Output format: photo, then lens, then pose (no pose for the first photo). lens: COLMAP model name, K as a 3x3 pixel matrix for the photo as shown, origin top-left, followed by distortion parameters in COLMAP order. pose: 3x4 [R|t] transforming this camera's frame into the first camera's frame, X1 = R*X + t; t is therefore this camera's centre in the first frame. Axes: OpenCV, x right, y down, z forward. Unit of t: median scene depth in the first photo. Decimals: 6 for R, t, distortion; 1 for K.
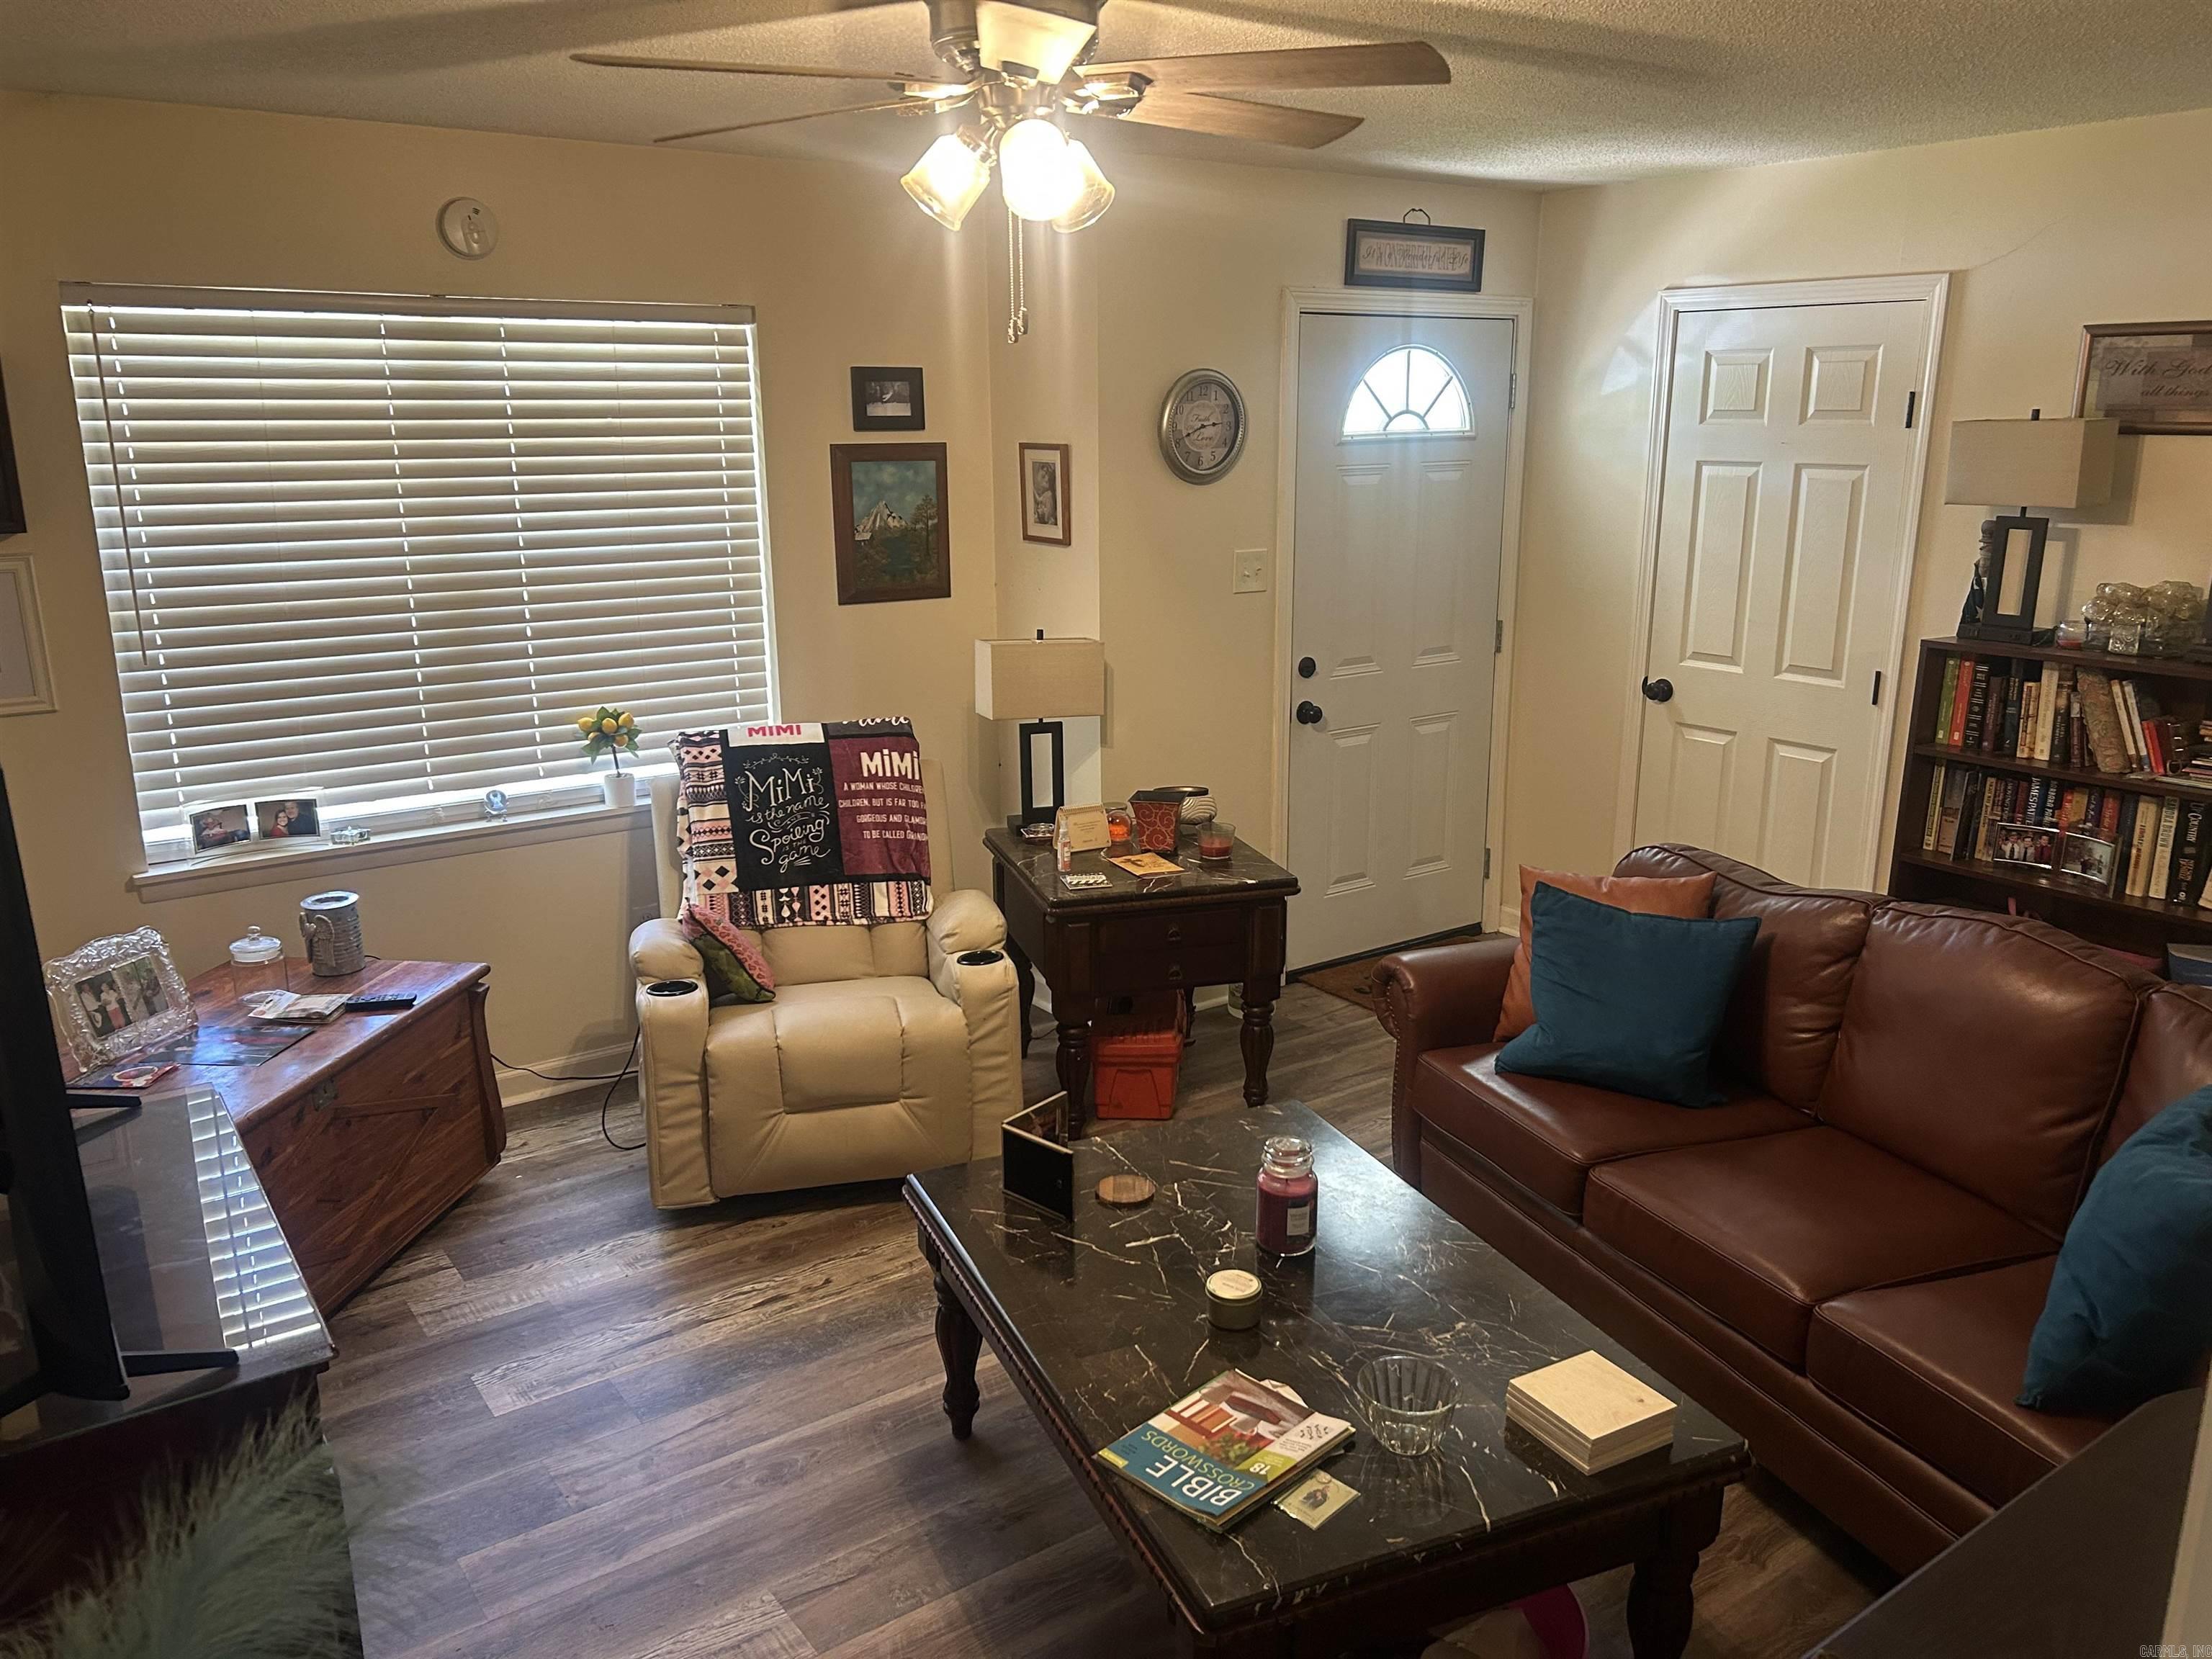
lens RADIAL K [[1667.5, 0, 1110.3], [0, 1667.5, 842.9], [0, 0, 1]] dist [0.003539, -0.004899]
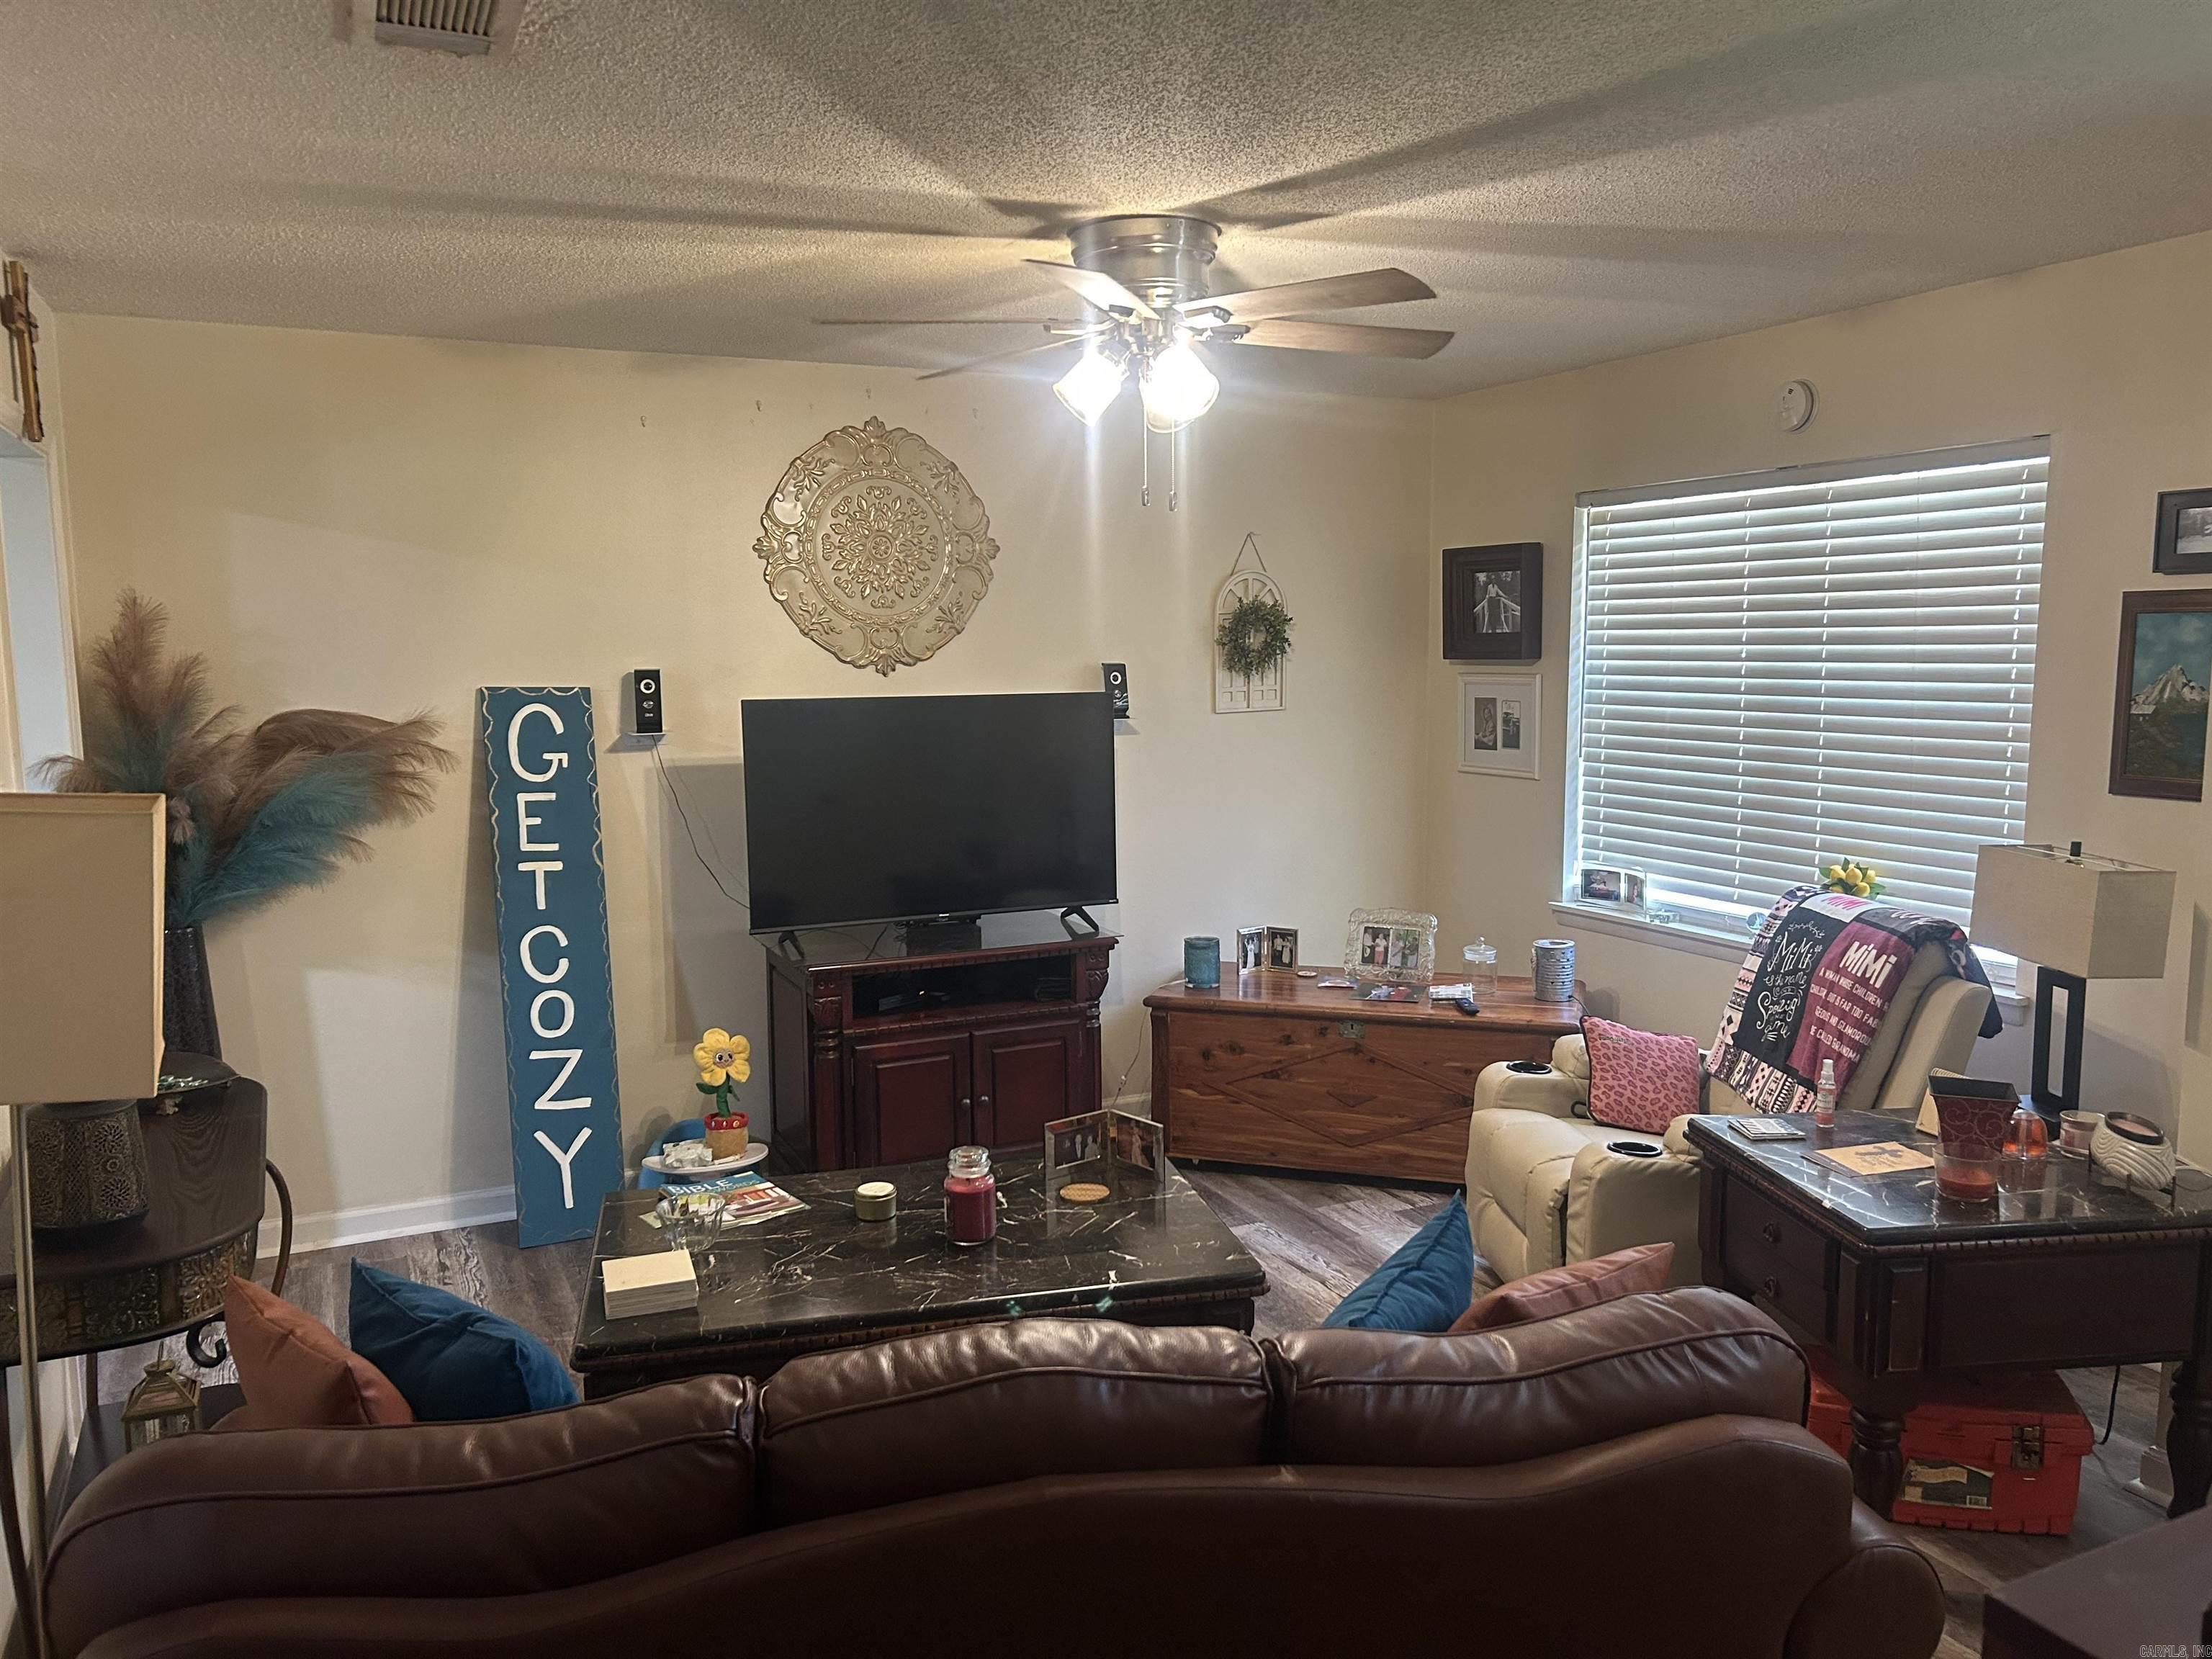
lens RADIAL K [[1667.5, 0, 1109.2], [0, 1667.5, 824.5], [0, 0, 1]] dist [0.003539, -0.004899]
pose [[-0.191522, 0.116225, -0.974583, 0.781617], [-0.228401, 0.960426, 0.159421, -0.166815], [0.954543, 0.253129, -0.157396, 0.774415]]
